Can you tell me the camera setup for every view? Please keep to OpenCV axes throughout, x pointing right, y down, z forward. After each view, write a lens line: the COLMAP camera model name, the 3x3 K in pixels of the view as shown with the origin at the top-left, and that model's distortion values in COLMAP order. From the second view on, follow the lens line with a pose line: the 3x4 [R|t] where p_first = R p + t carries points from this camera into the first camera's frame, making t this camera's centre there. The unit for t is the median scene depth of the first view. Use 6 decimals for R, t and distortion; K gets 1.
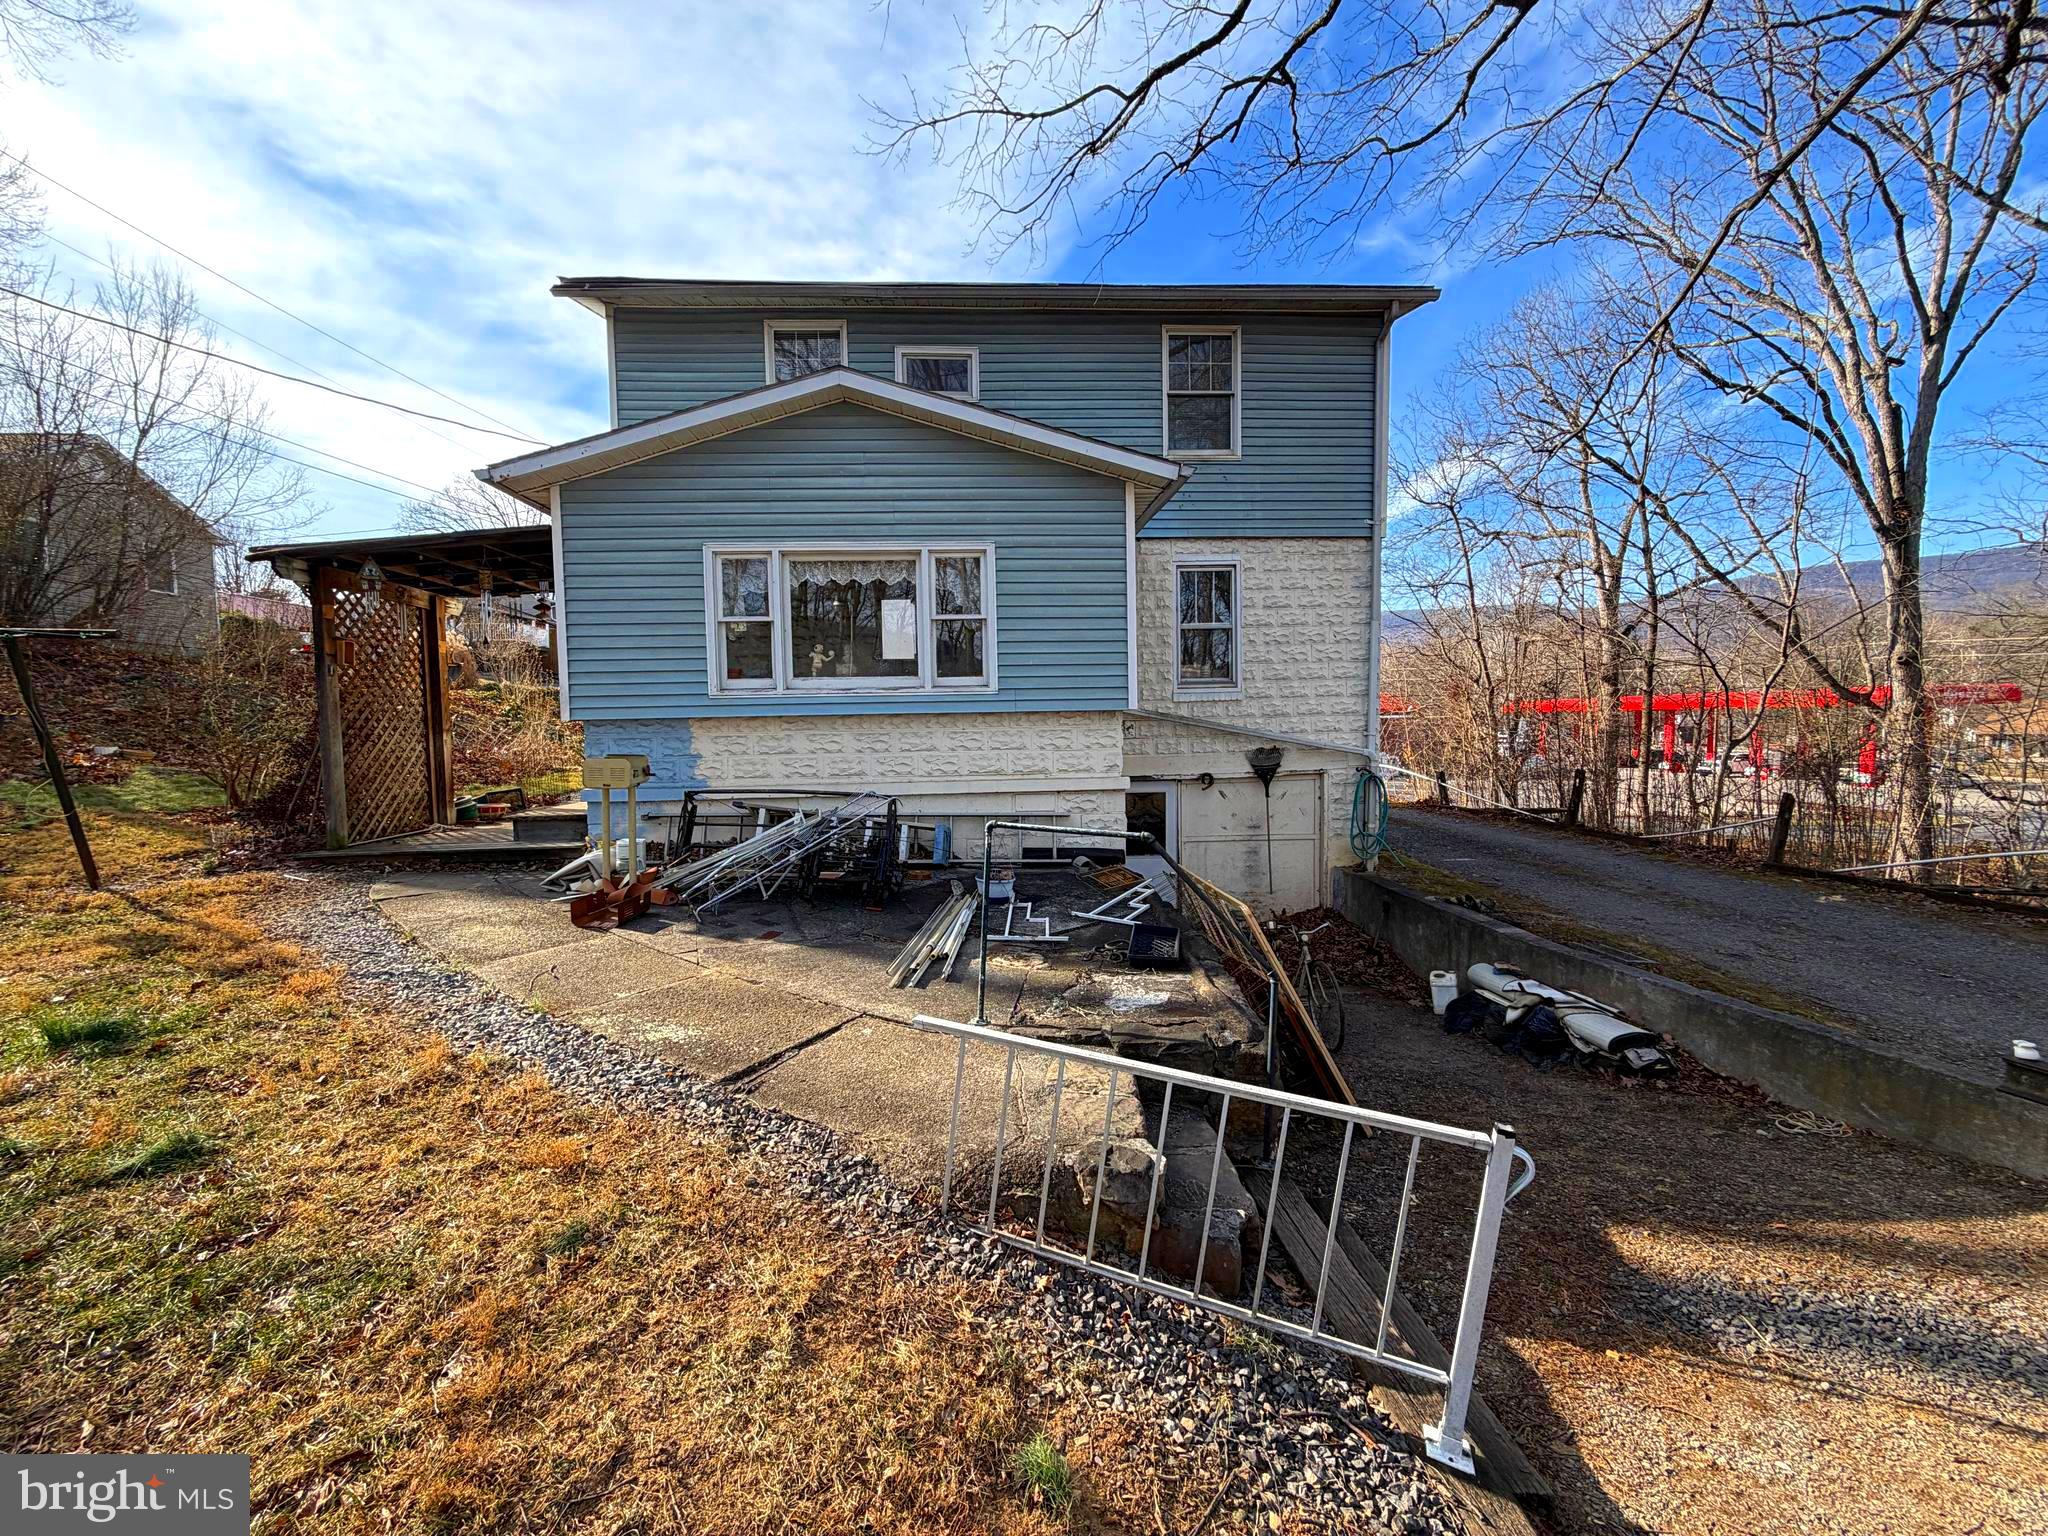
lens RADIAL K [[813.2, 0, 1032.6], [0, 813.2, 766.3], [0, 0, 1]] dist [-0.000093, 0.000191]
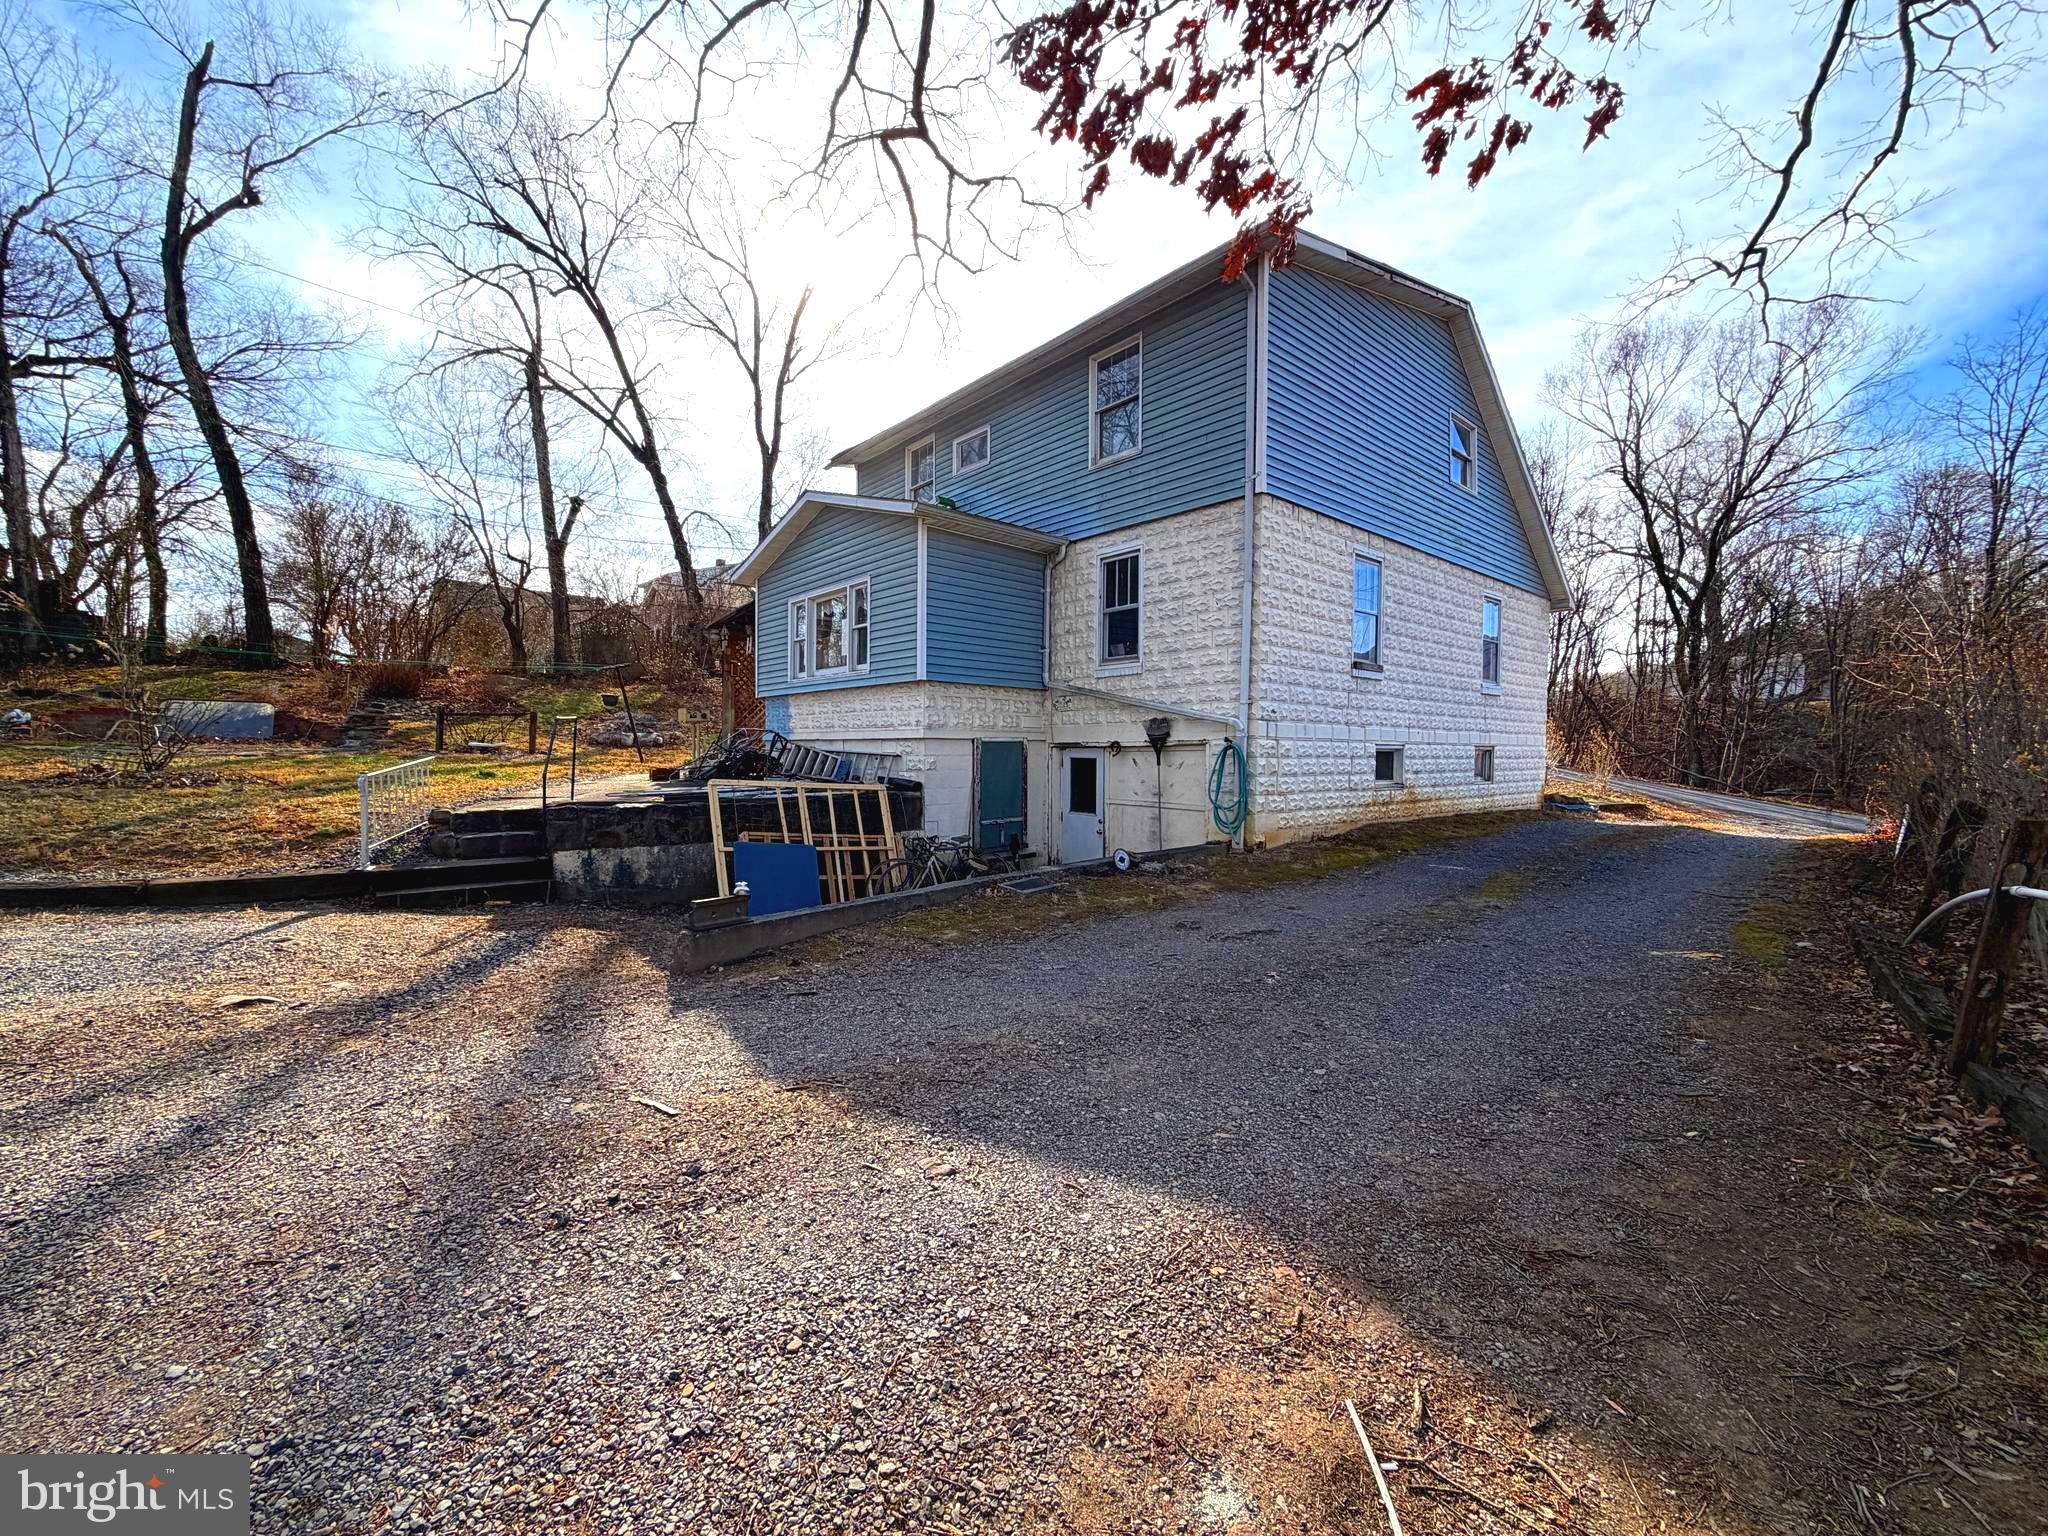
lens RADIAL K [[813.2, 0, 1019.1], [0, 813.2, 767.8], [0, 0, 1]] dist [-0.000093, 0.000191]
pose [[0.615592, 0.043371, -0.786871, 1.014109], [-0.060270, 0.998151, 0.007866, 0.044190], [0.785757, 0.042582, 0.617068, 0.214232]]
